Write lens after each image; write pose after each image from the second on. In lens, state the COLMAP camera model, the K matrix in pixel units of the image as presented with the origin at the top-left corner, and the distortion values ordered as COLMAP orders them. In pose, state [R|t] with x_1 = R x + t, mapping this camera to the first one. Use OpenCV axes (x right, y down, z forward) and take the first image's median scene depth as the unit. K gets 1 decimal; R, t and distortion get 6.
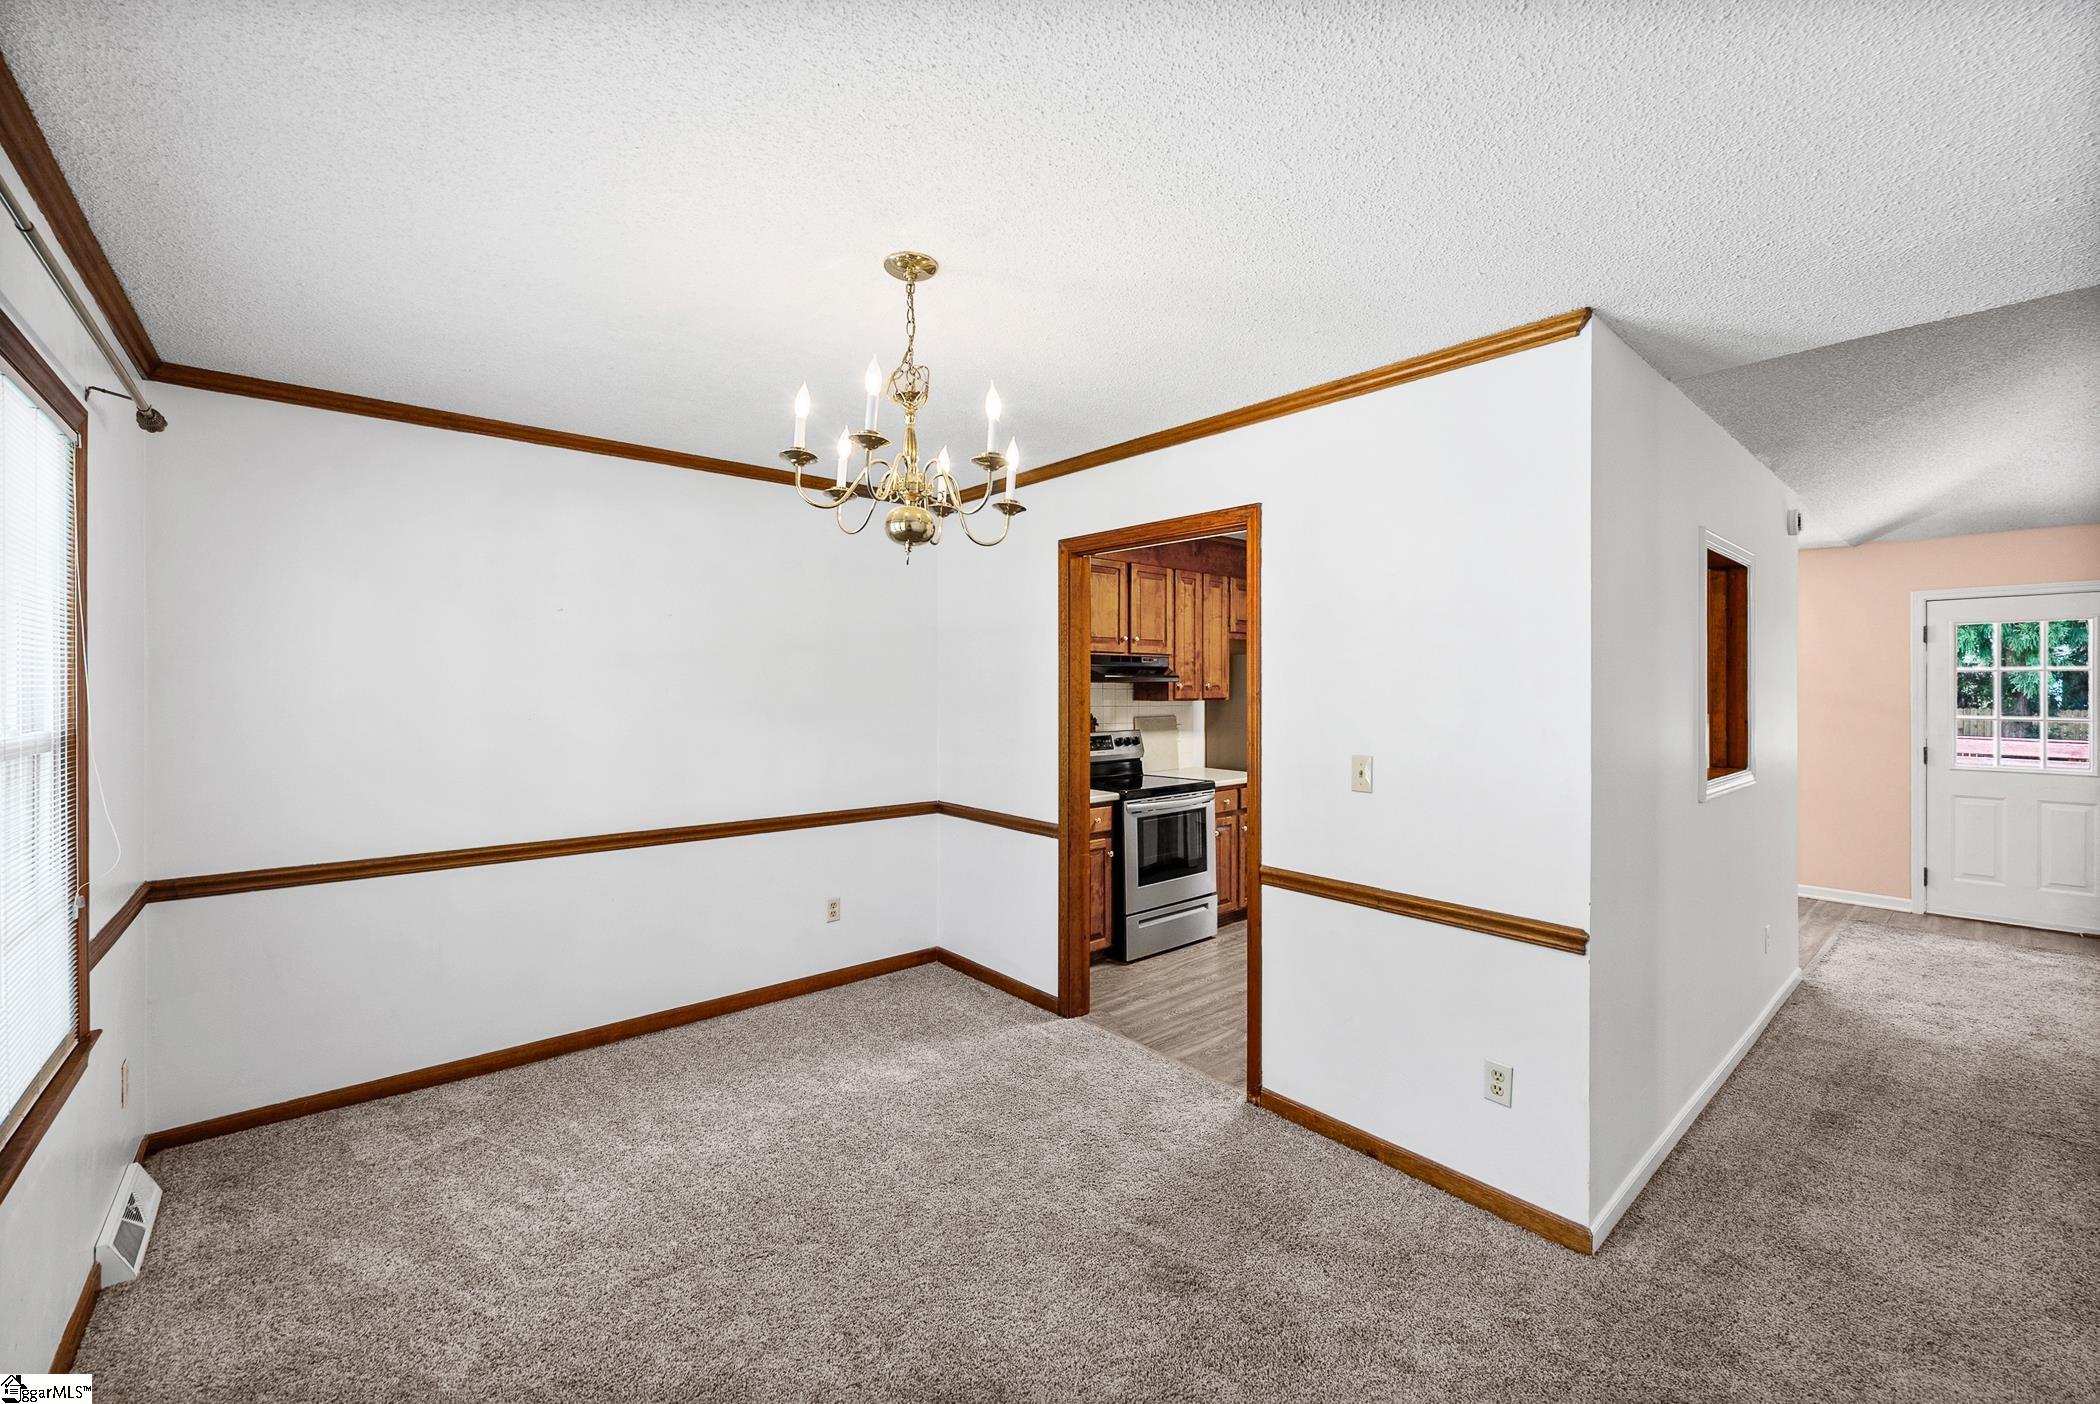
lens RADIAL K [[841.3, 0, 1041.3], [0, 841.3, 687.6], [0, 0, 1]] dist [0.000334, 0.000185]
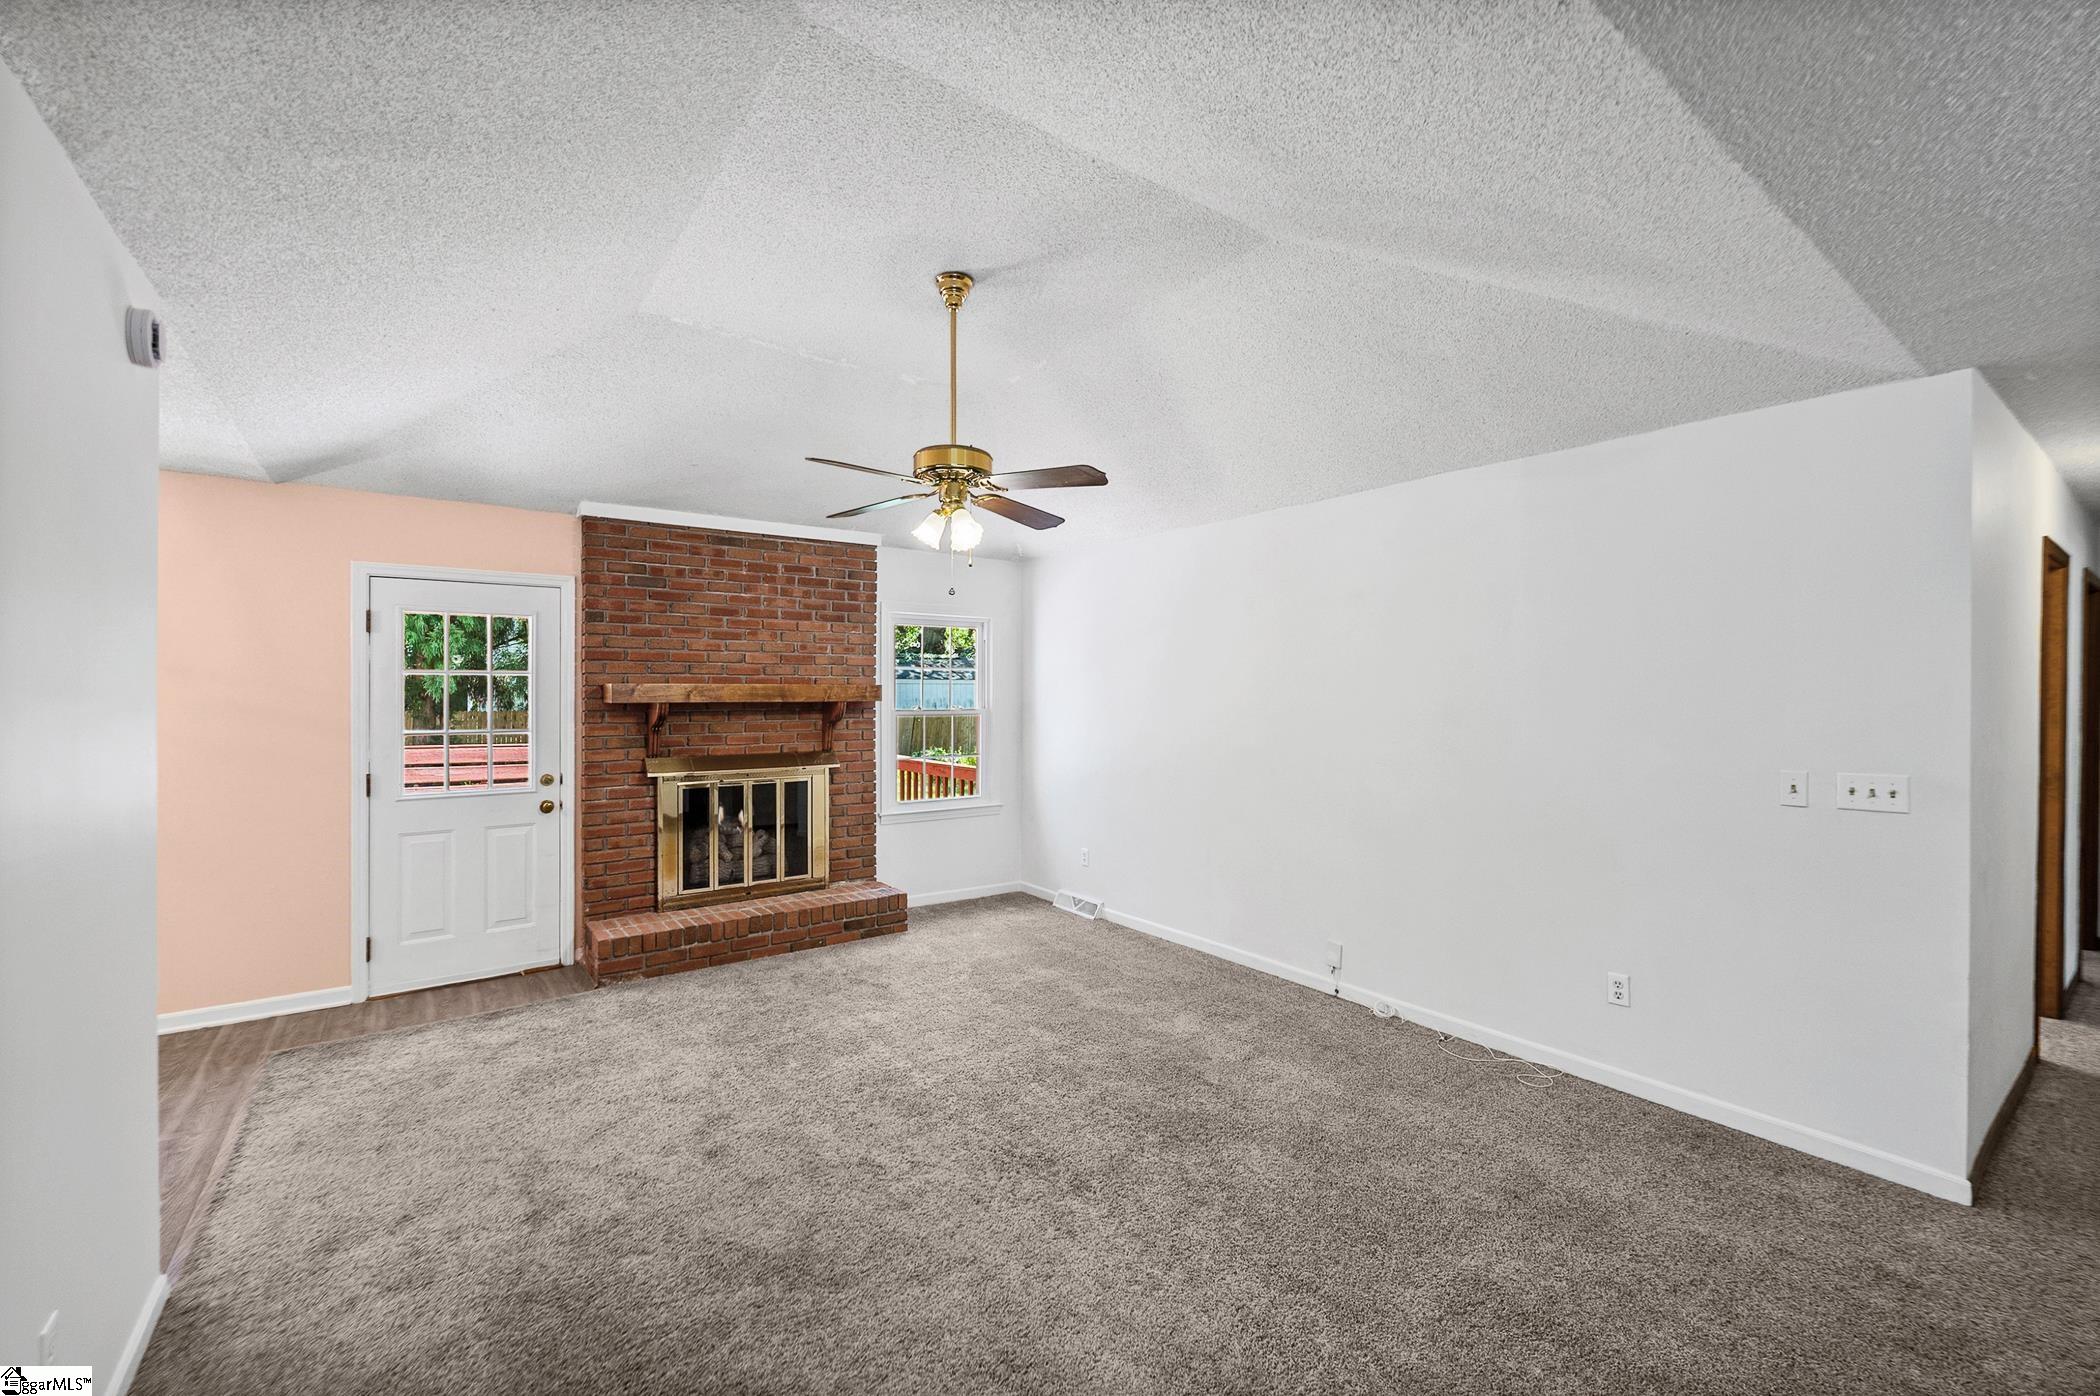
lens RADIAL K [[856.0, 0, 1043.3], [0, 856.0, 689.1], [0, 0, 1]] dist [-0.002127, -0.000800]
pose [[0.075608, 0.001774, 0.997136, 0.371539], [0.000811, 0.999998, -0.001841, -0.002307], [-0.997137, 0.000948, 0.075606, 0.377358]]
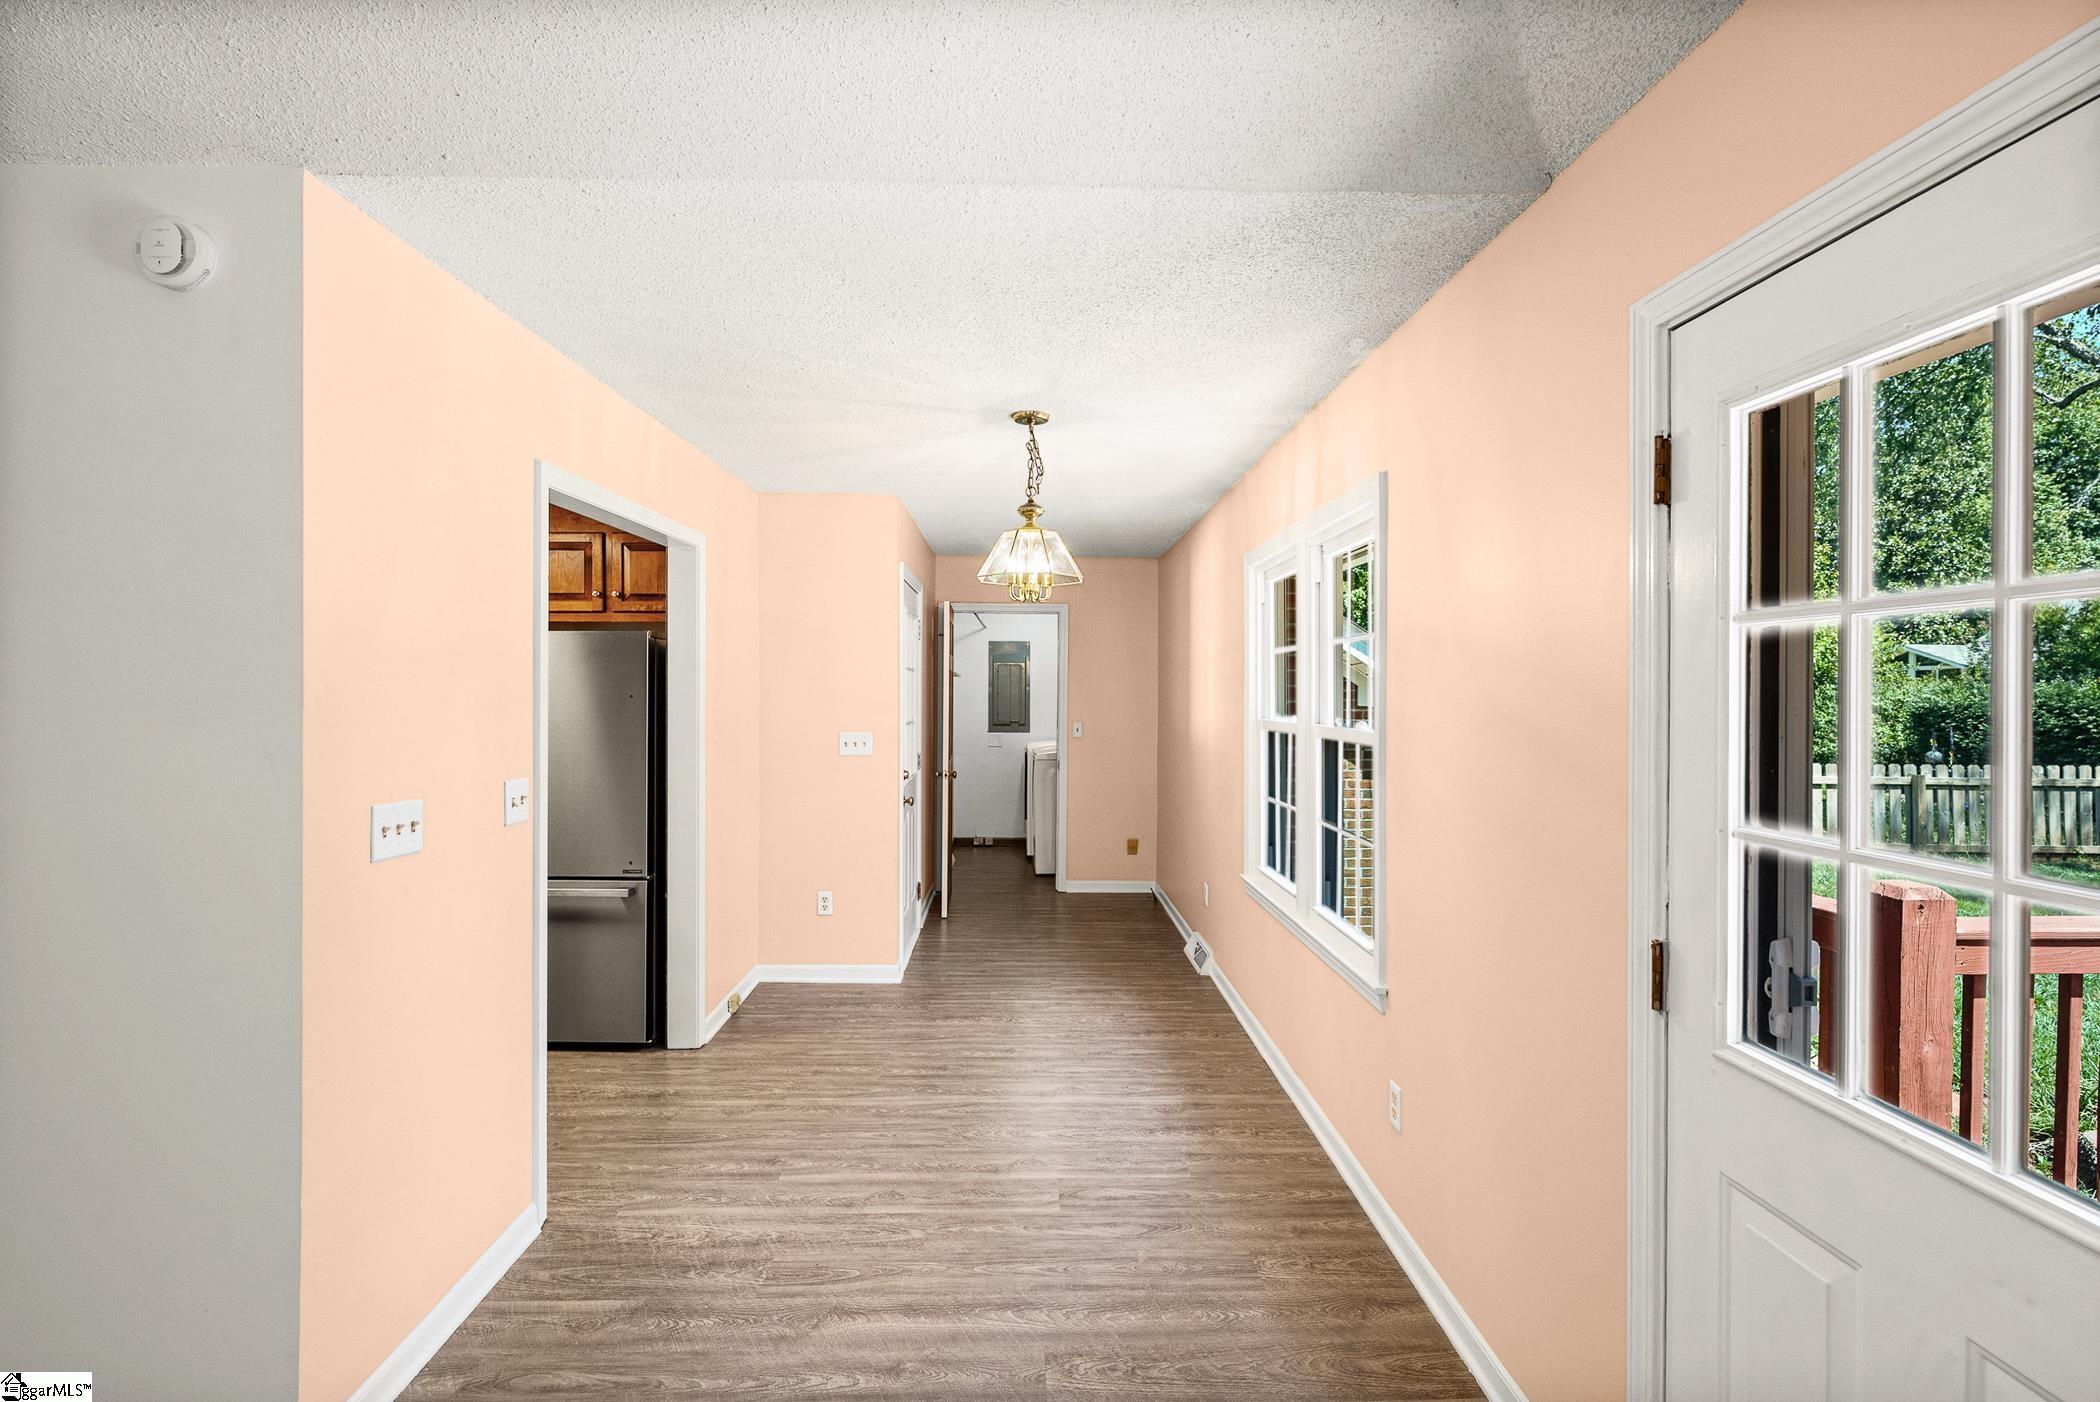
lens RADIAL K [[954.5, 0, 1038.3], [0, 954.5, 692.1], [0, 0, 1]] dist [0.002007, 0.000338]
pose [[0.776950, 0.001463, -0.629561, 1.159268], [-0.002919, 0.999995, -0.001278, 0.000335], [0.629556, 0.002831, 0.776950, 0.723644]]
